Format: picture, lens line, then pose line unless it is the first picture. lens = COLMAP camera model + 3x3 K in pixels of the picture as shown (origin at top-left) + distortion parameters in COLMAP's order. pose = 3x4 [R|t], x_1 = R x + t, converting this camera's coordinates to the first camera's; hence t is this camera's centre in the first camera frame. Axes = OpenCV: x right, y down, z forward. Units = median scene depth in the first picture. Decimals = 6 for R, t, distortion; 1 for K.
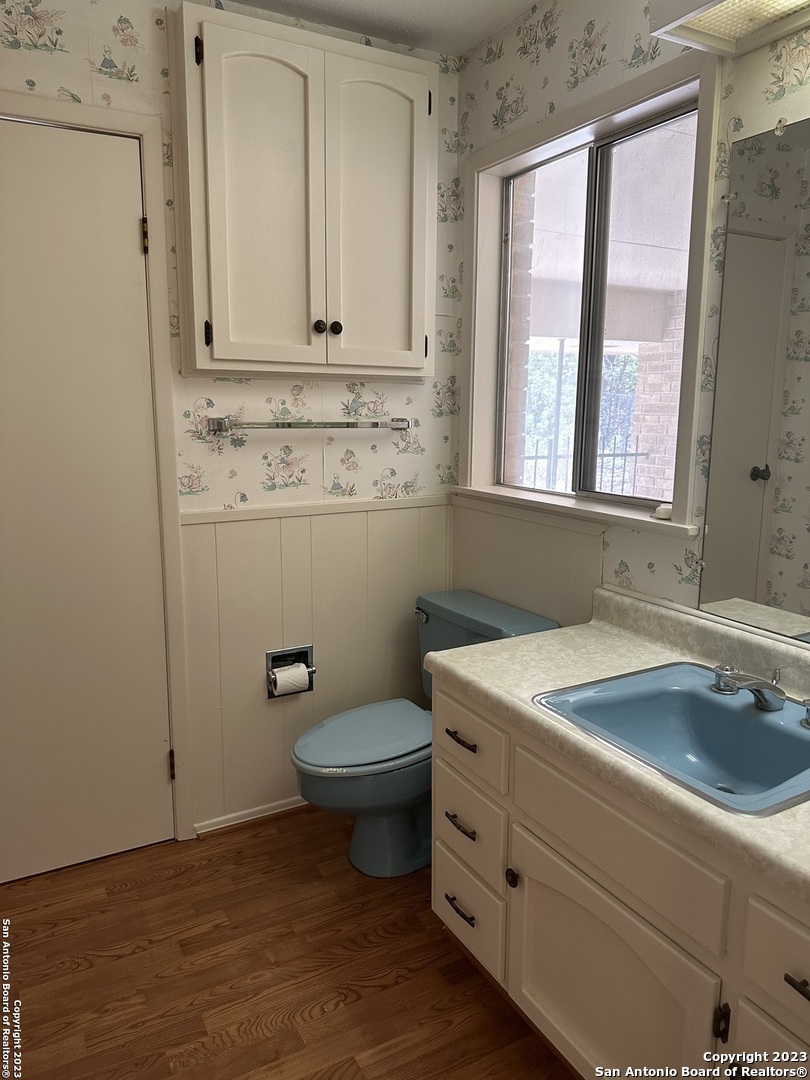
lens RADIAL K [[760.6, 0, 401.8], [0, 760.6, 537.0], [0, 0, 1]] dist [0.093080, -0.131963]
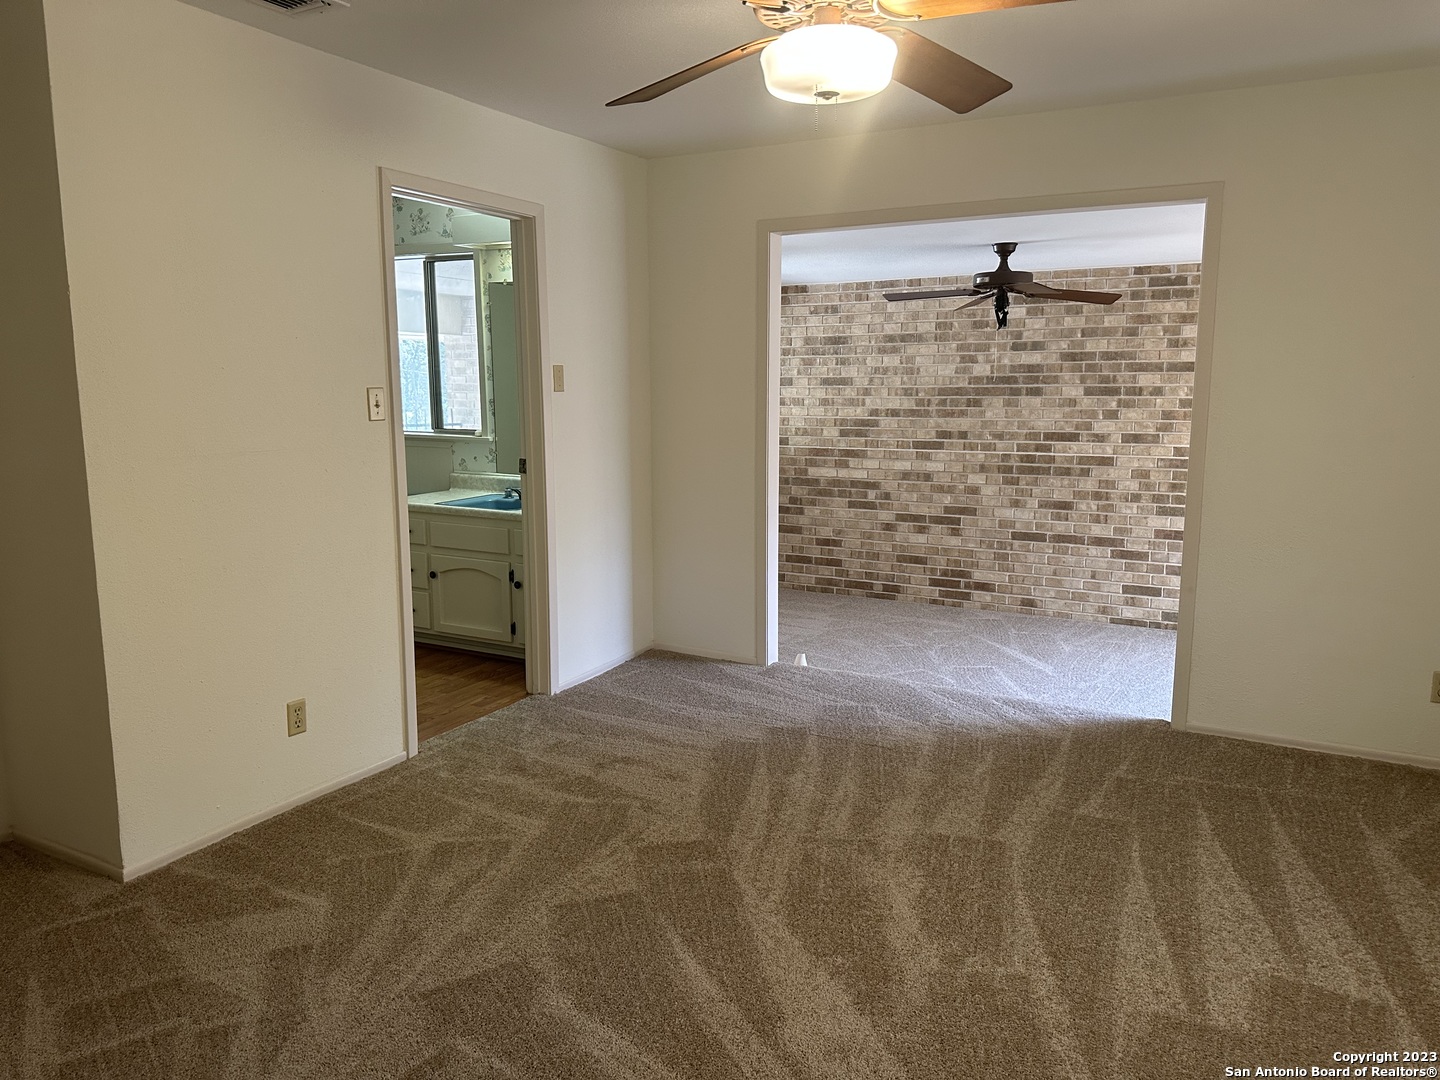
lens RADIAL K [[1014.2, 0, 722.9], [0, 1014.2, 525.9], [0, 0, 1]] dist [0.093080, -0.131963]
pose [[0.841594, -0.084339, 0.533485, -0.652466], [0.101214, 0.994862, -0.002391, 0.306961], [-0.530542, 0.056009, 0.845806, -1.835416]]
